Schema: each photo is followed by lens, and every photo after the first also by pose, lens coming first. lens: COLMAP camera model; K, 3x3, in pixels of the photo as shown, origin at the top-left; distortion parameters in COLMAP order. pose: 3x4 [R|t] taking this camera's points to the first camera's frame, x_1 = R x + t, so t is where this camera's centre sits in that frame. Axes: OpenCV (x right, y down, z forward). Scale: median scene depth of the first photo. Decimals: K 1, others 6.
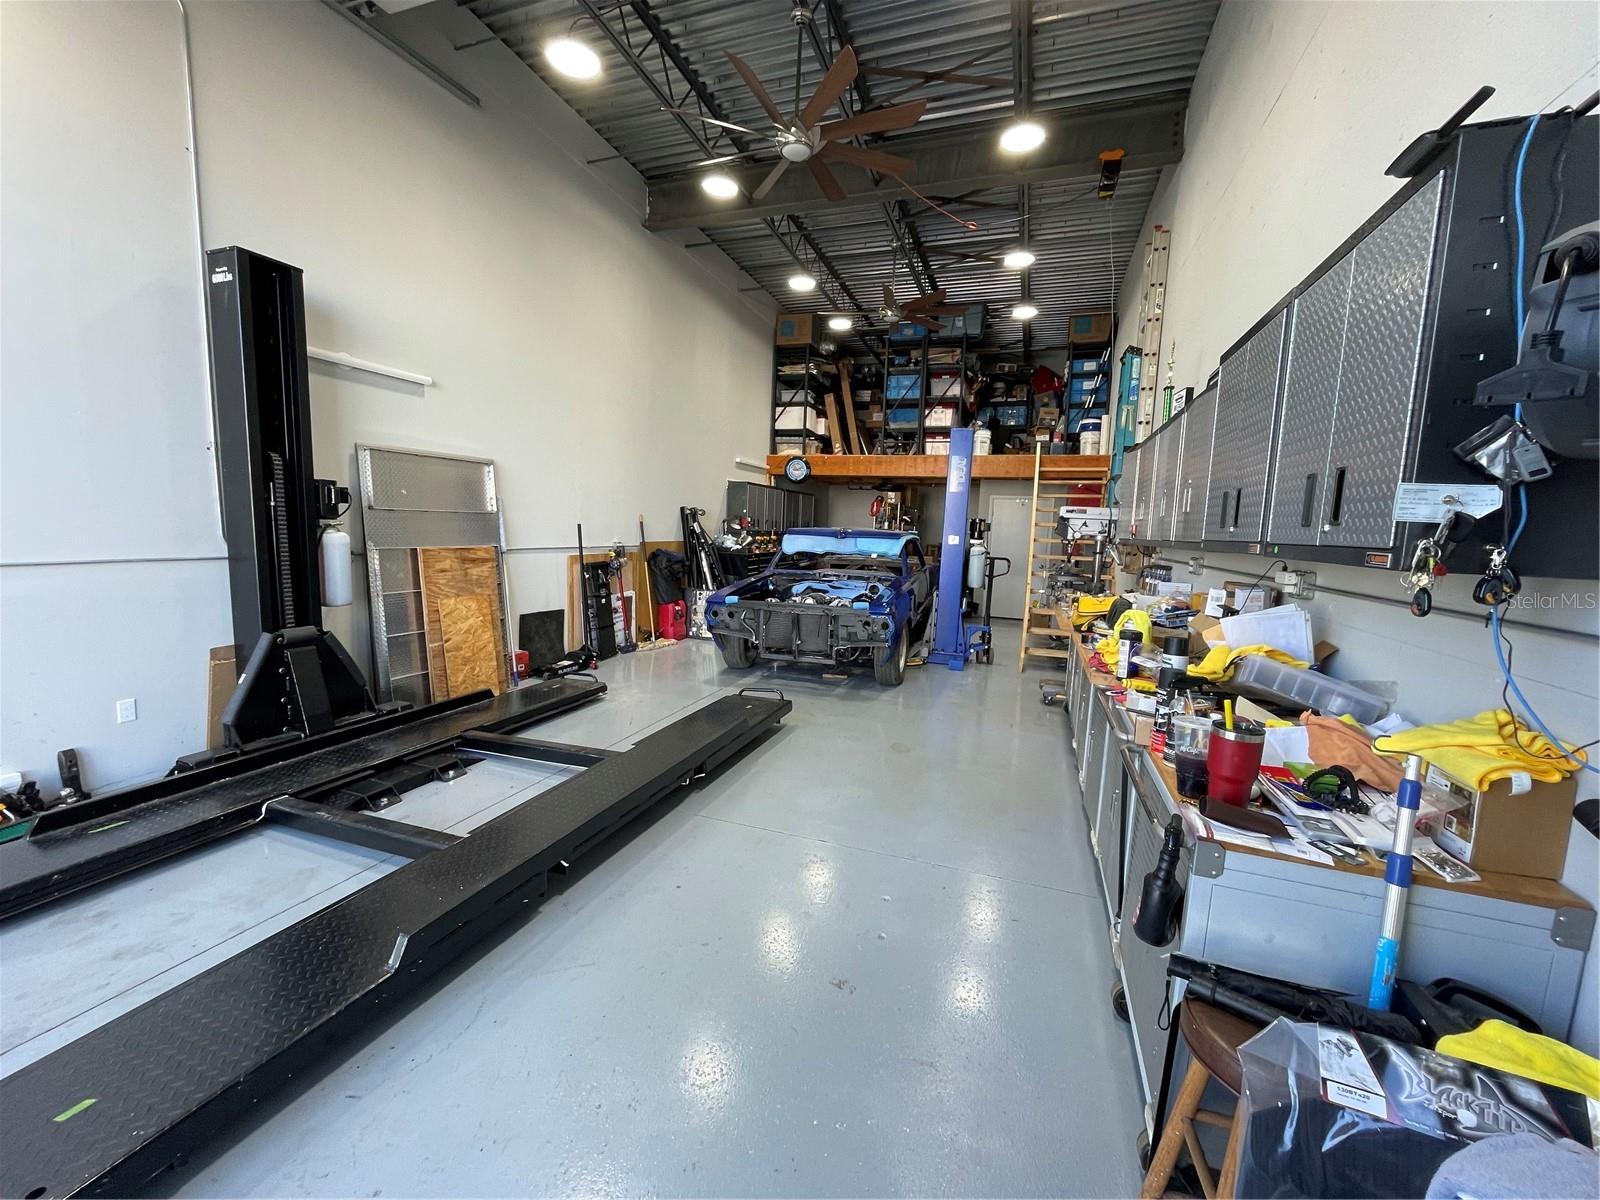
lens RADIAL K [[645.4, 0, 802.3], [0, 645.4, 599.2], [0, 0, 1]] dist [-0.002964, -0.000048]
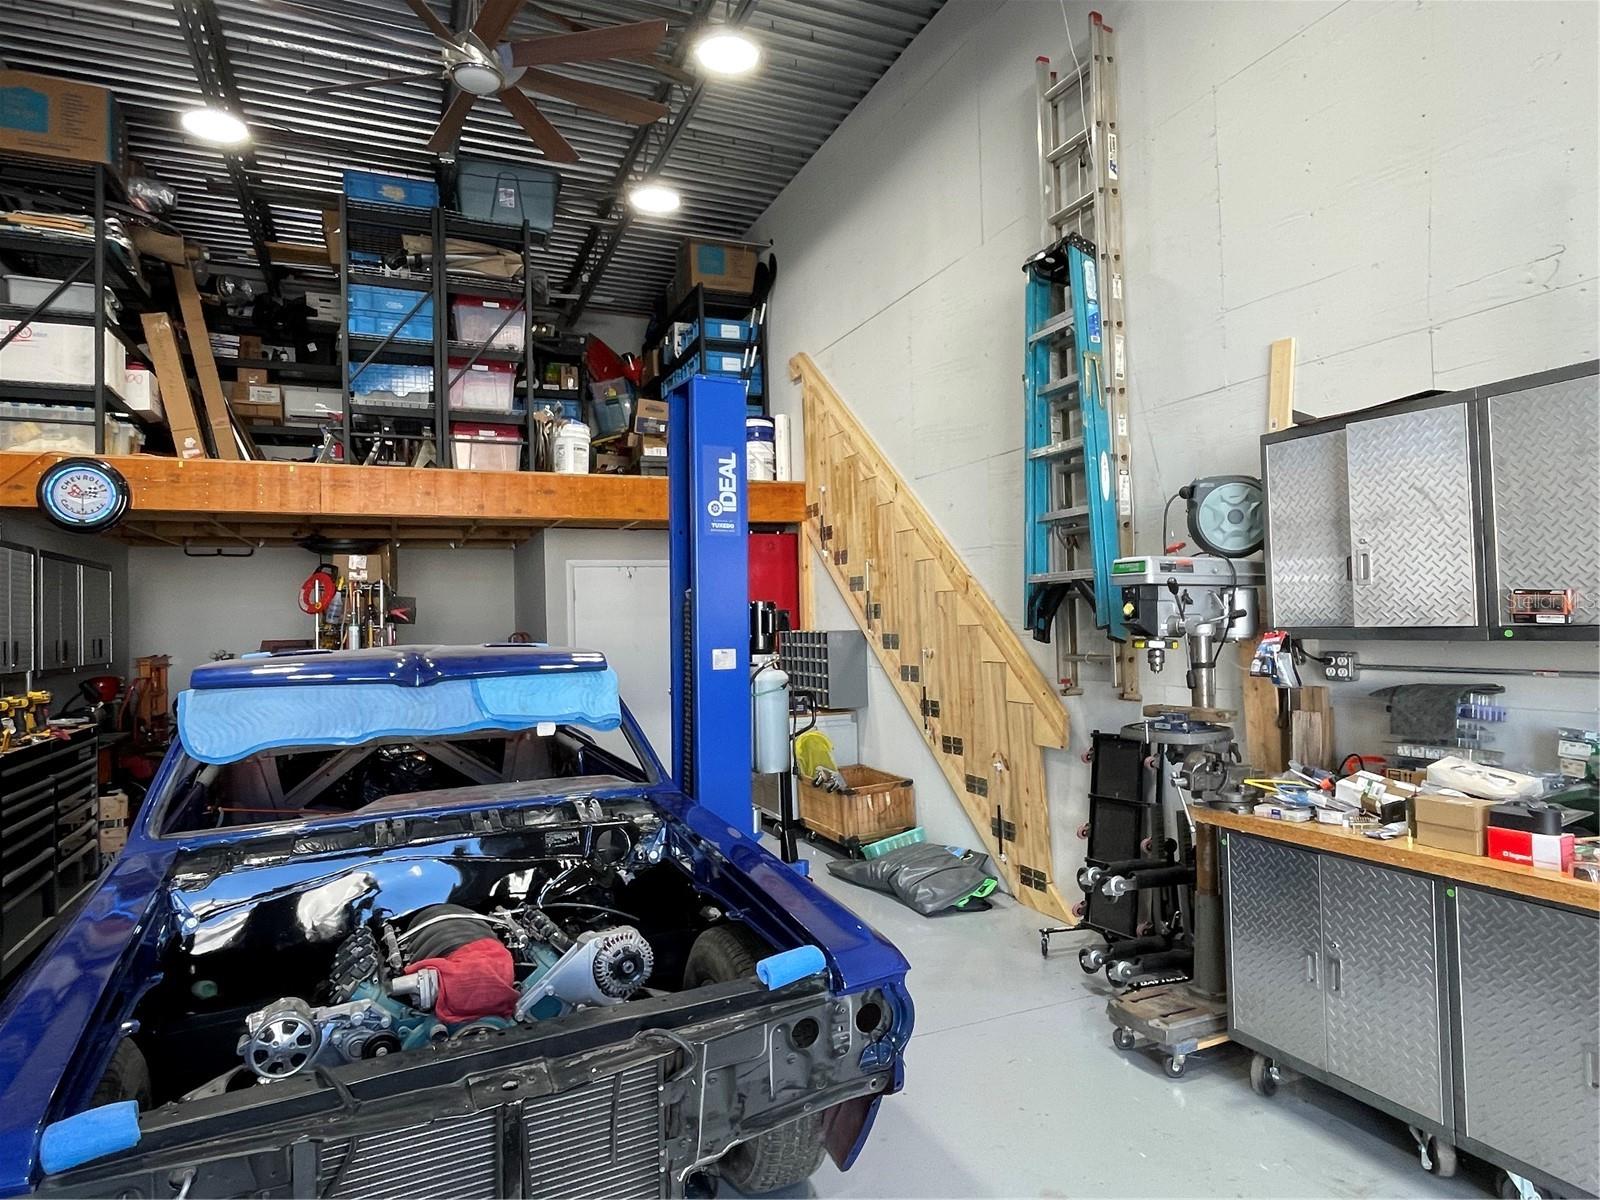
lens RADIAL K [[923.3, 0, 802.0], [0, 923.3, 598.1], [0, 0, 1]] dist [-0.008036, 0.001268]
pose [[0.722497, -0.040564, 0.690183, -0.077396], [0.133001, 0.987786, -0.081174, -0.054252], [-0.678460, 0.150443, 0.719068, 0.400150]]
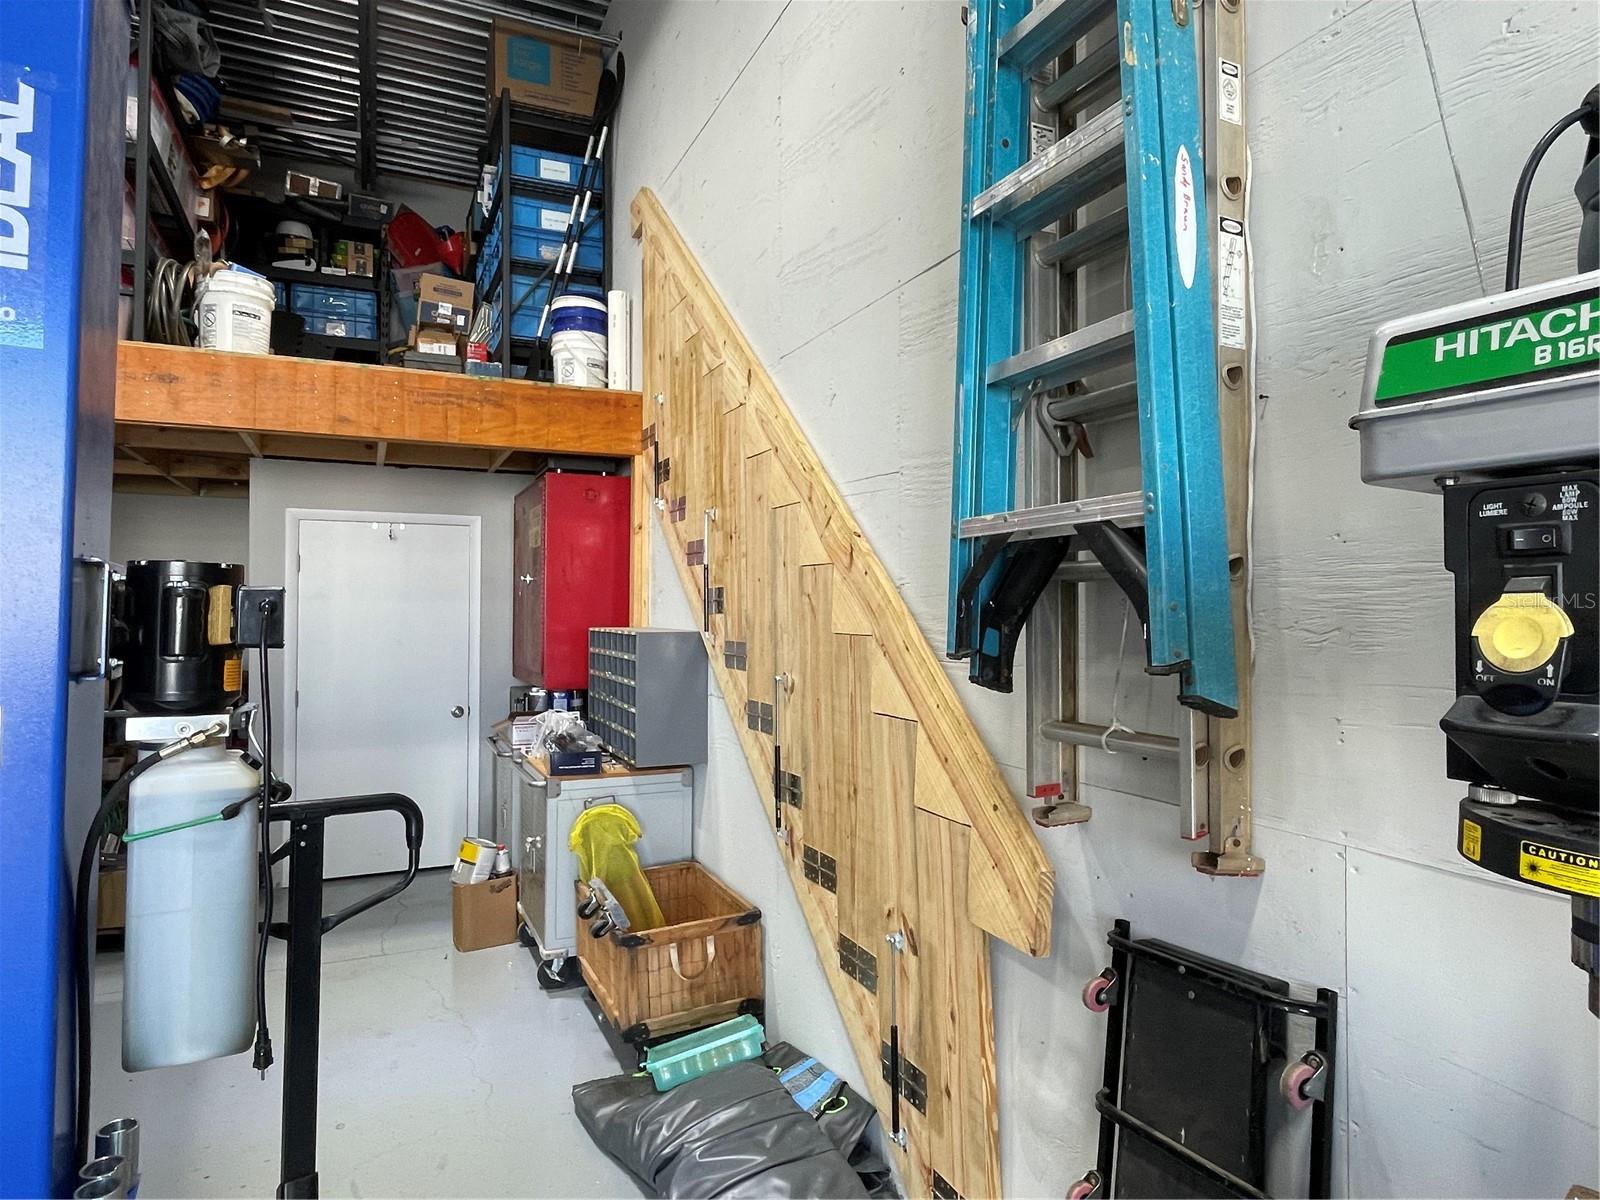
lens RADIAL K [[923.3, 0, 802.7], [0, 923.3, 593.6], [0, 0, 1]] dist [-0.008036, 0.001268]
pose [[0.707975, -0.025041, 0.705794, 0.160621], [0.105663, 0.991878, -0.070799, -0.063457], [-0.698288, 0.124700, 0.704871, 0.542051]]
